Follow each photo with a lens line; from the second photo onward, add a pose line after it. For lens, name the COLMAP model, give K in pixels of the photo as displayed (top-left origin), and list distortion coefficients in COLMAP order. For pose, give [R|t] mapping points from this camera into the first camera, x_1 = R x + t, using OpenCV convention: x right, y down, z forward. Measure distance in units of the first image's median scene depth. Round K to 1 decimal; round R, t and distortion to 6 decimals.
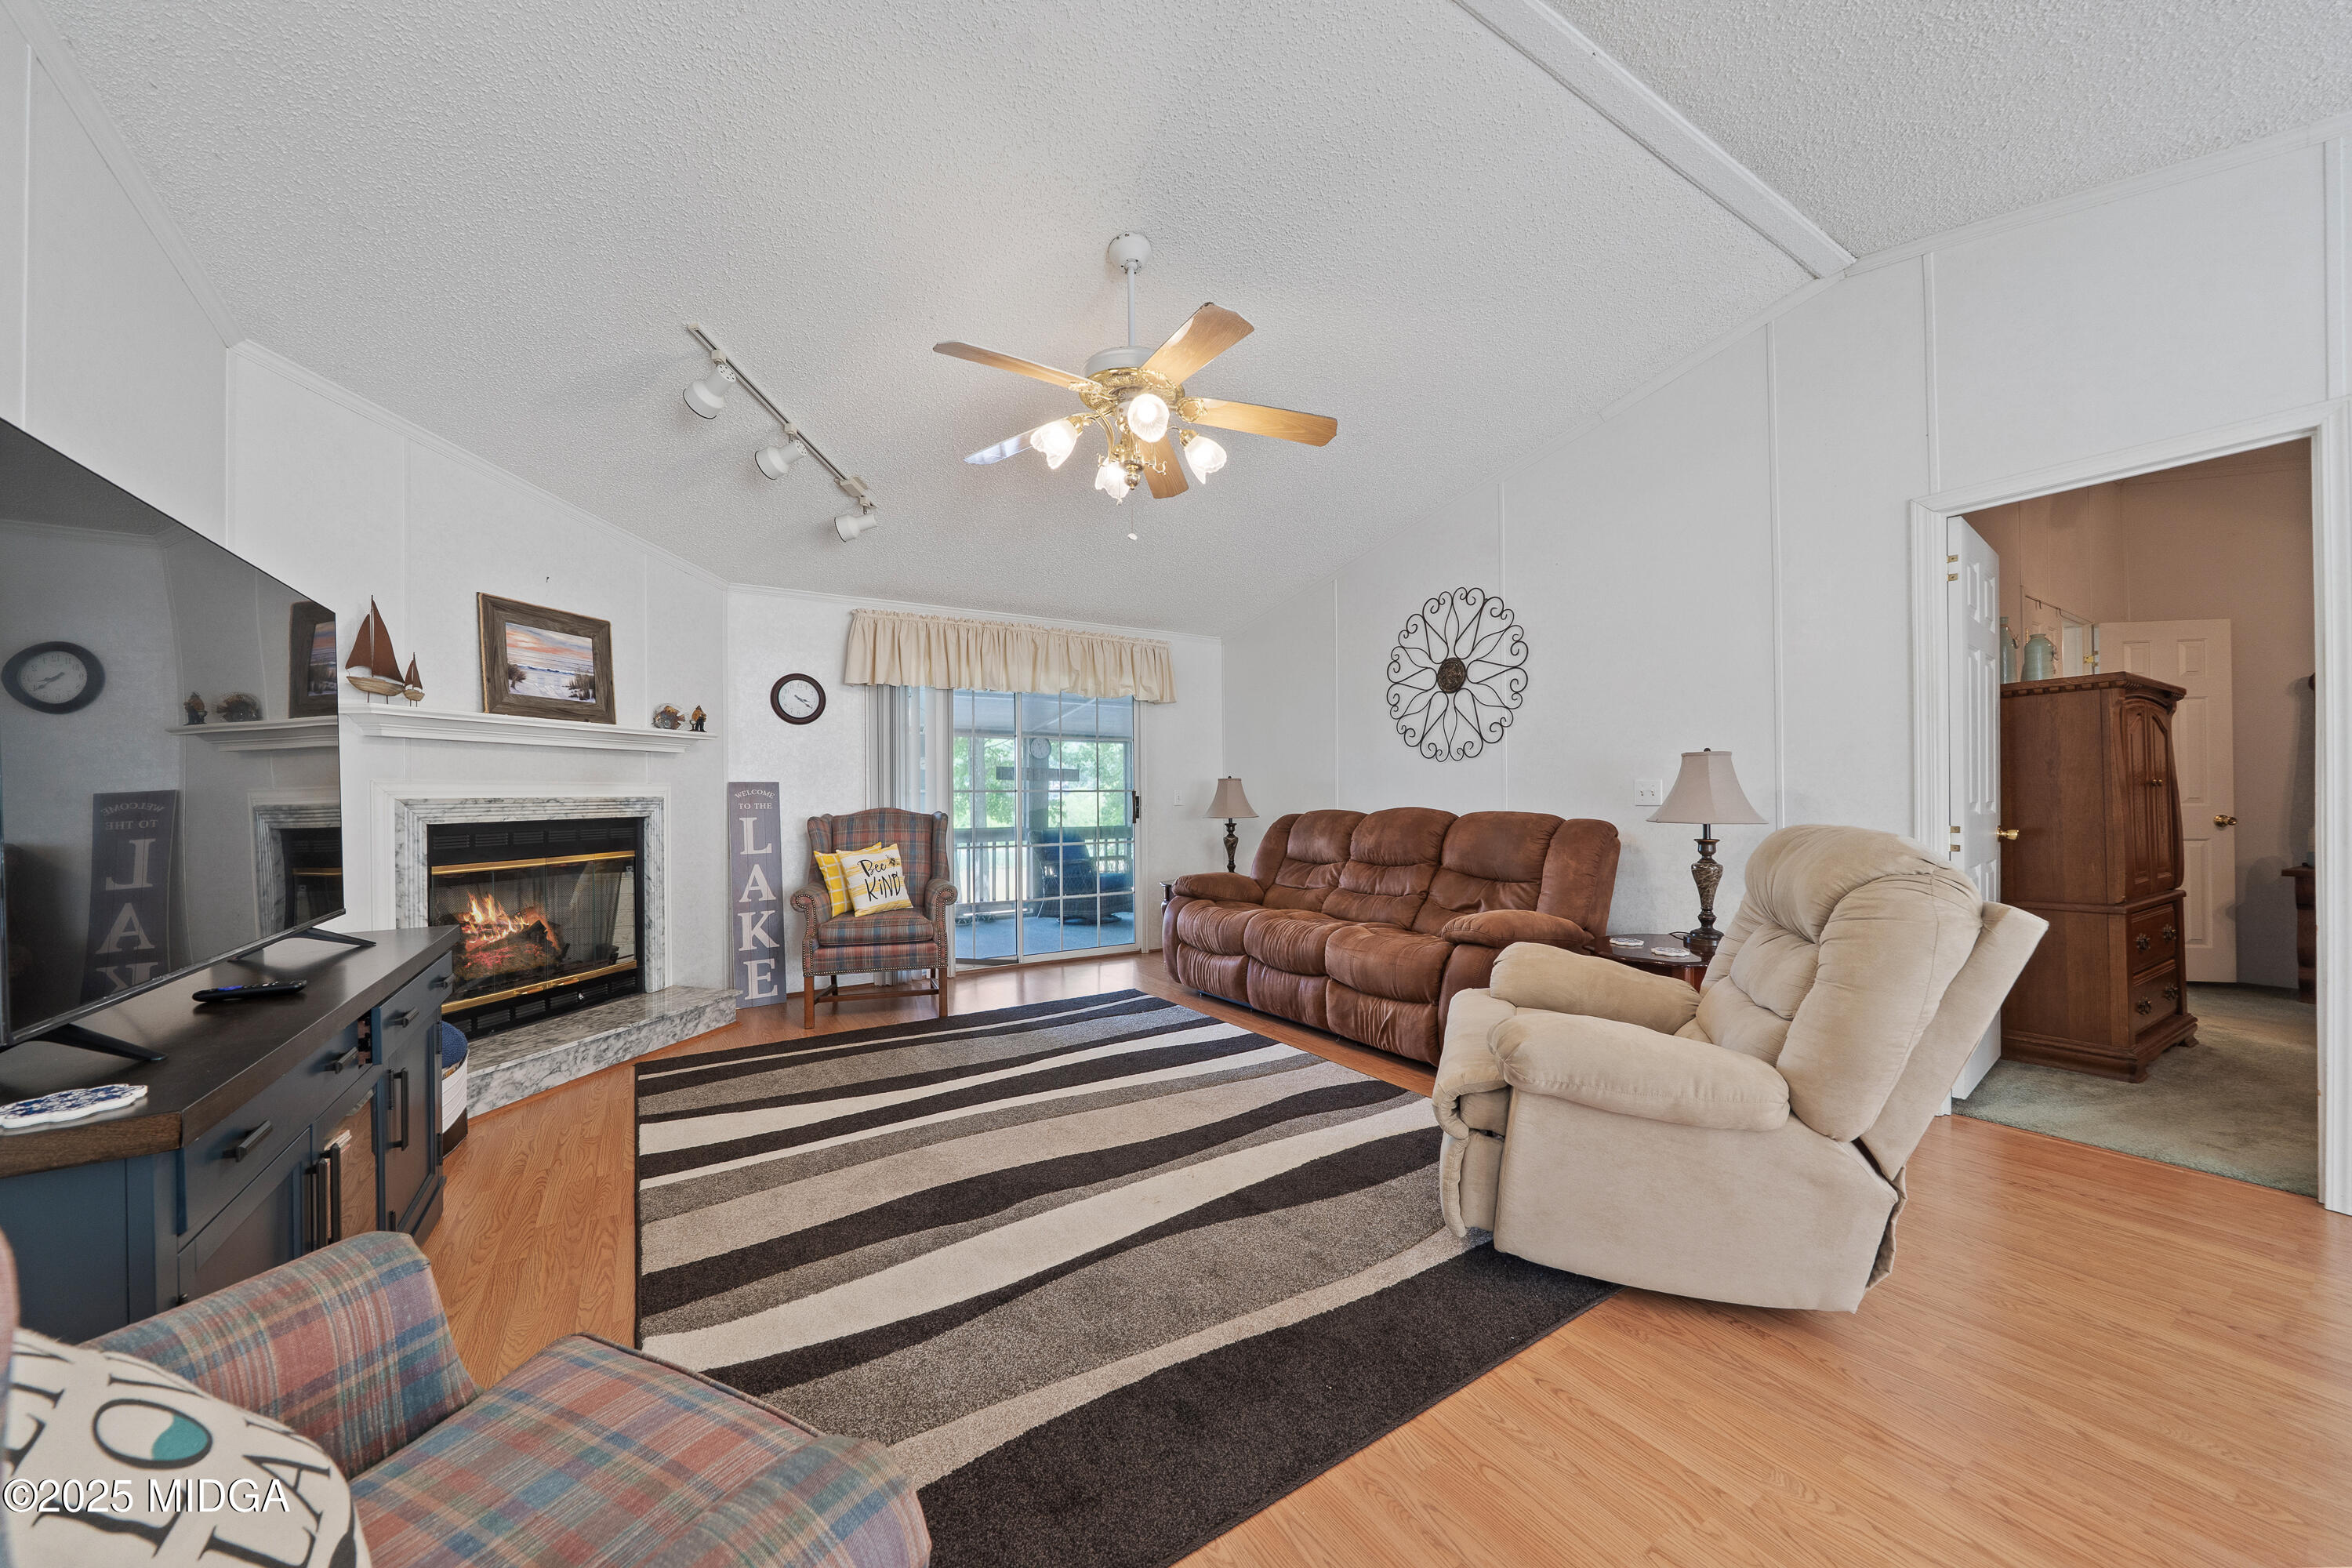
lens RADIAL K [[841.9, 0, 1221.0], [0, 841.9, 790.0], [0, 0, 1]] dist [-0.003394, -0.000364]
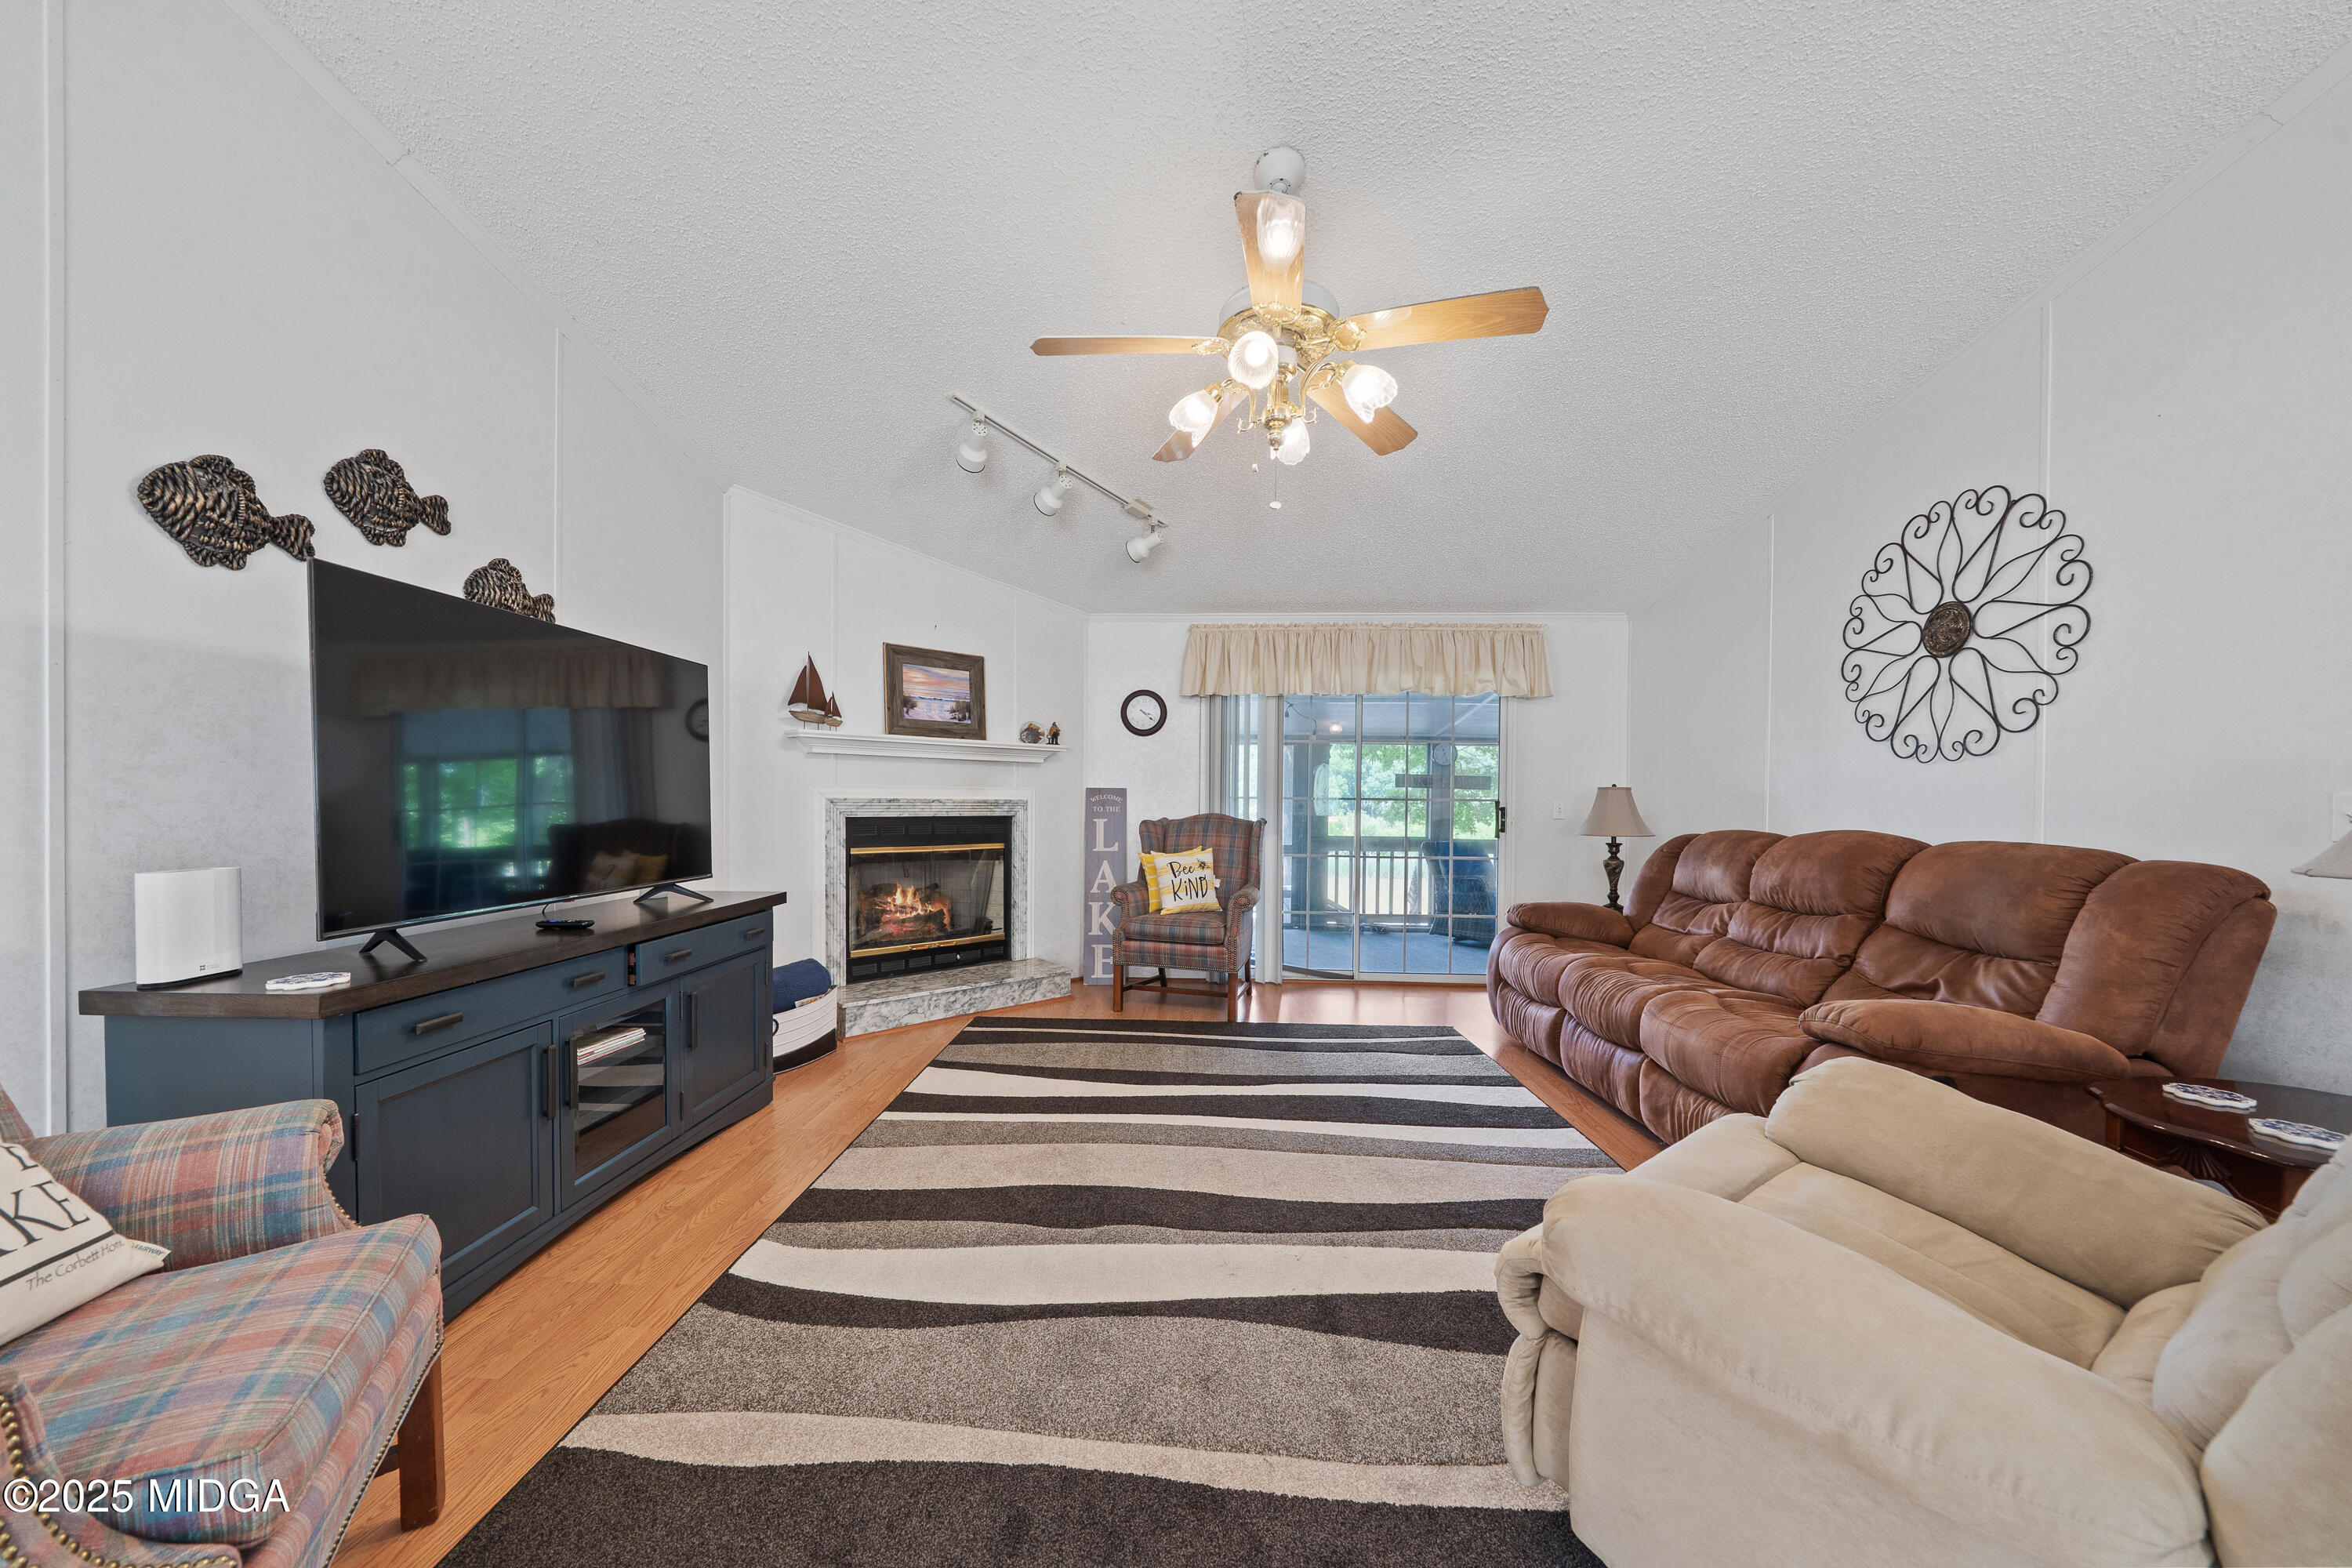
lens RADIAL K [[841.9, 0, 1138.2], [0, 841.9, 812.4], [0, 0, 1]] dist [-0.003394, -0.000364]
pose [[0.809683, 0.022655, -0.586429, 0.178216], [-0.012897, 0.999700, 0.020813, -0.000701], [0.586725, -0.009289, 0.809733, 0.129126]]
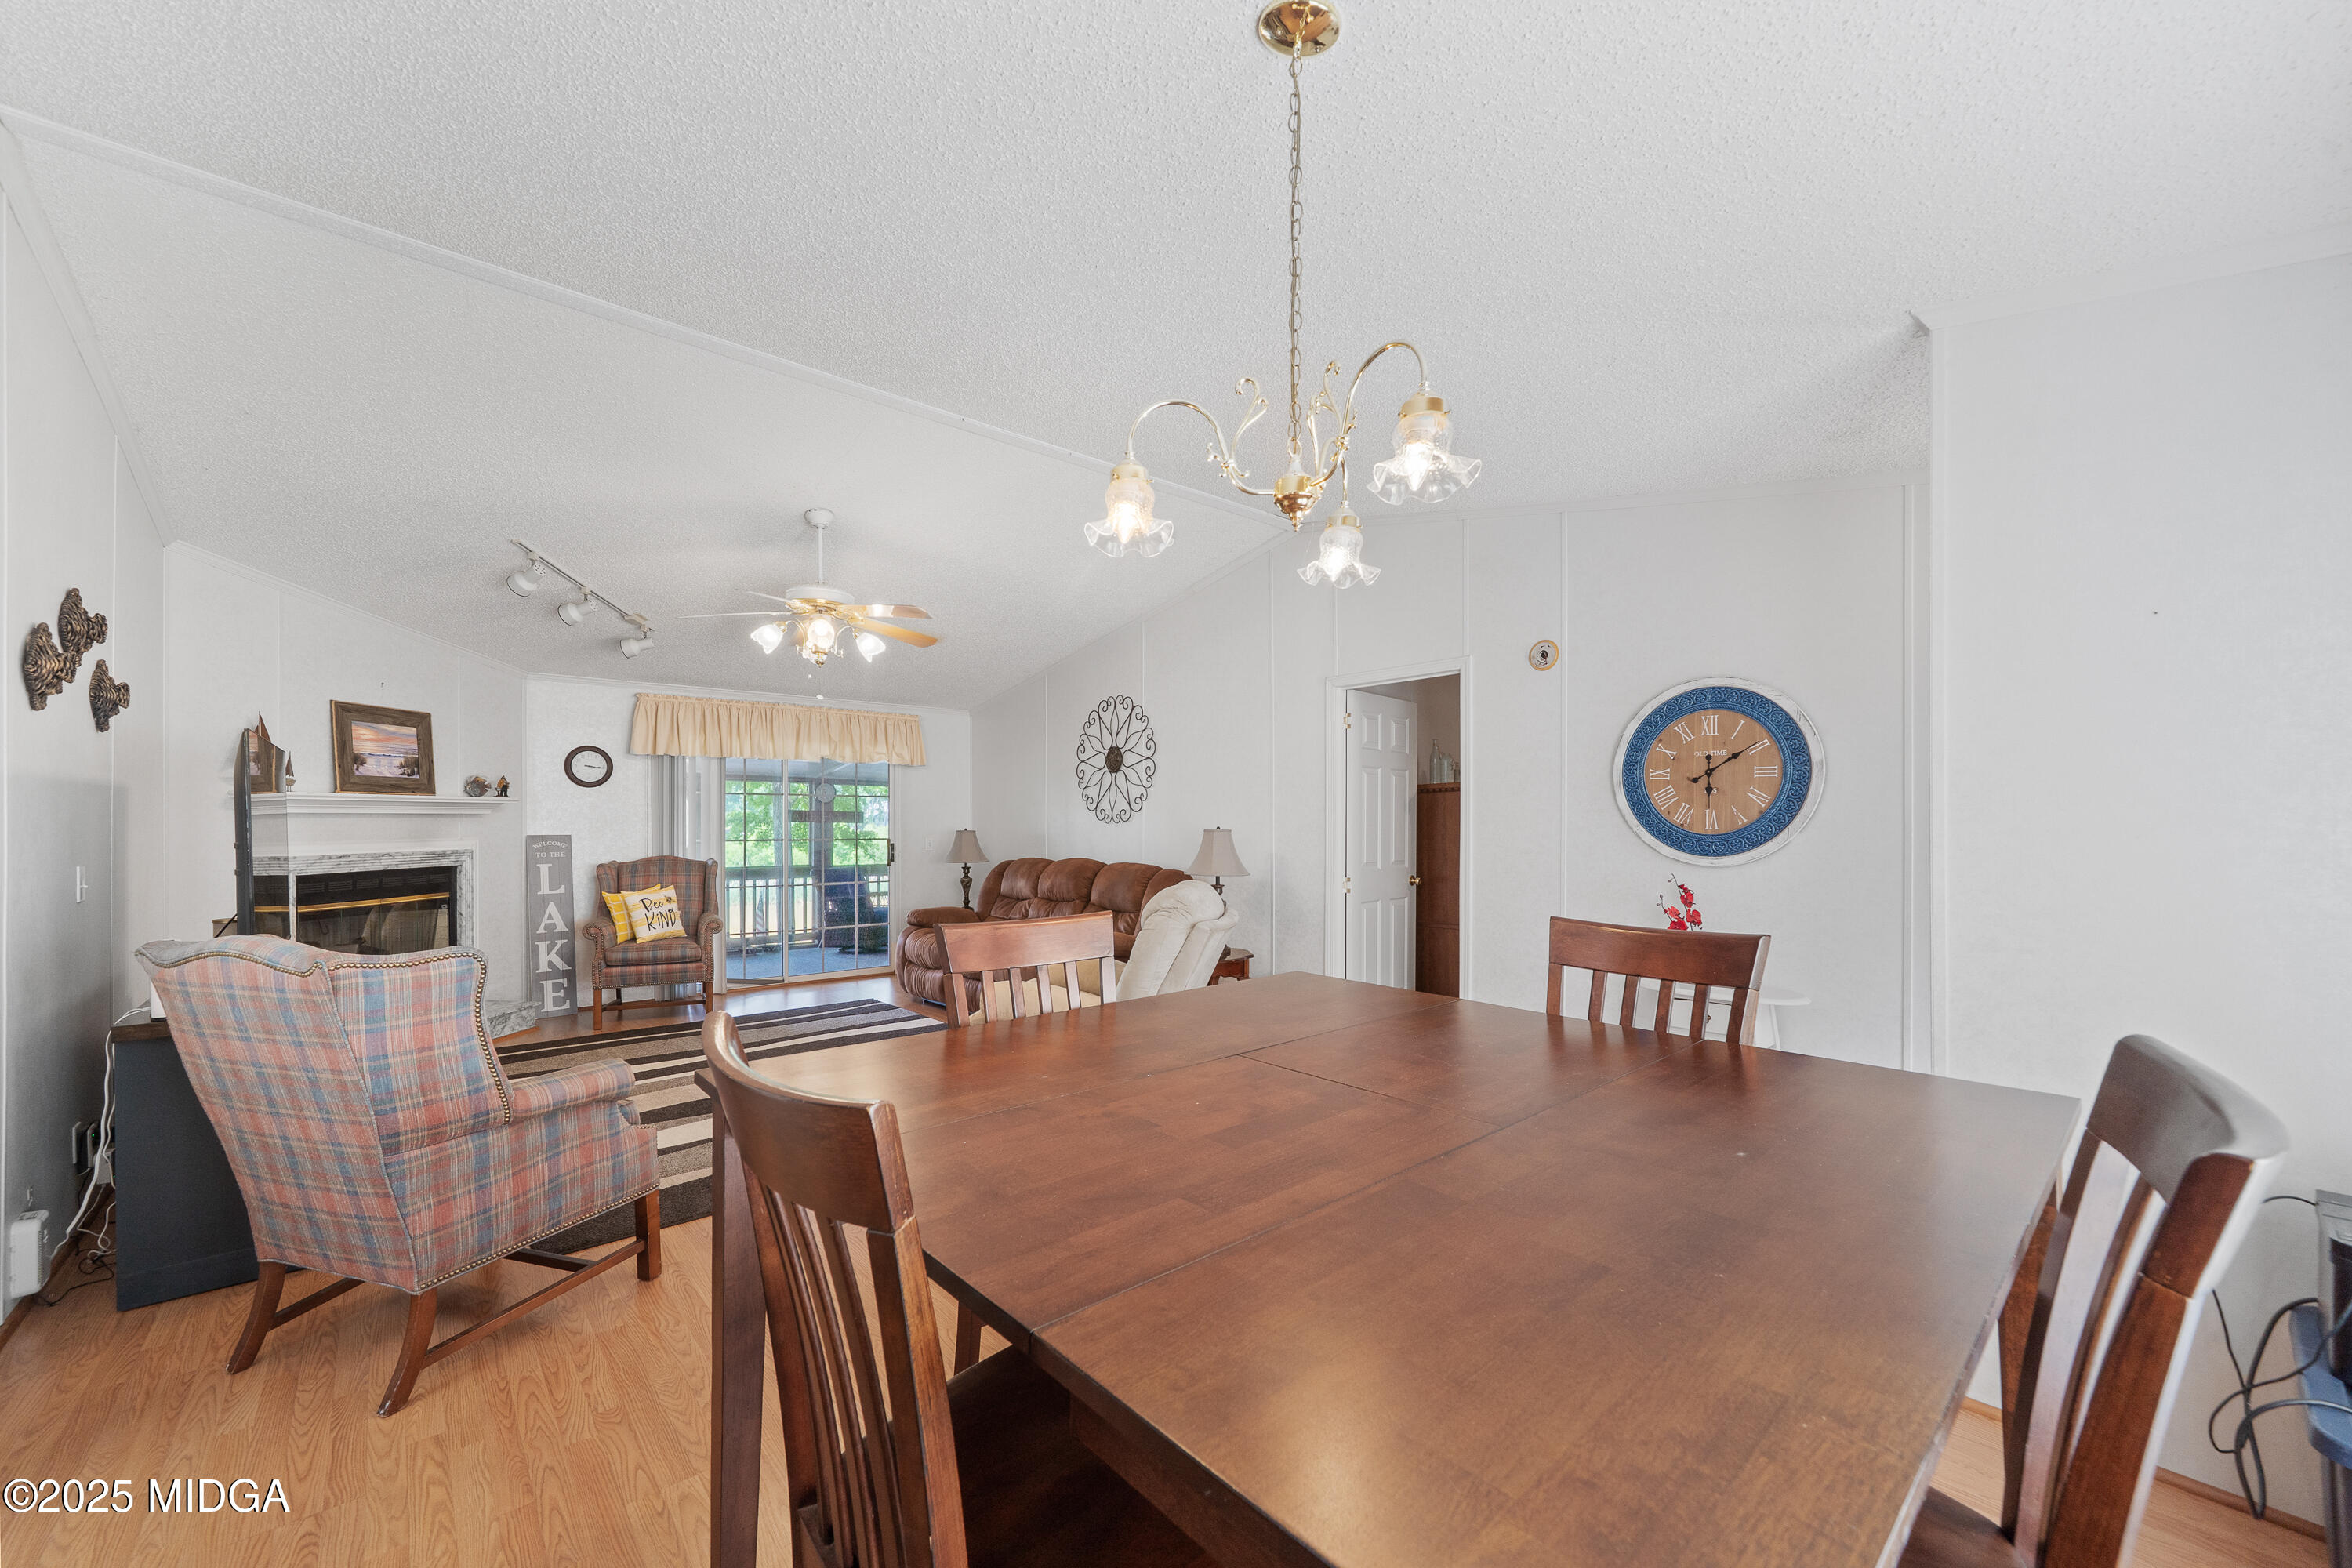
lens RADIAL K [[839.3, 0, 1156.0], [0, 839.3, 827.5], [0, 0, 1]] dist [-0.002699, -0.000432]
pose [[0.990870, 0.007253, 0.134624, 0.188648], [-0.008006, 0.999955, 0.005055, -0.041025], [-0.134581, -0.006086, 0.990884, -0.397927]]
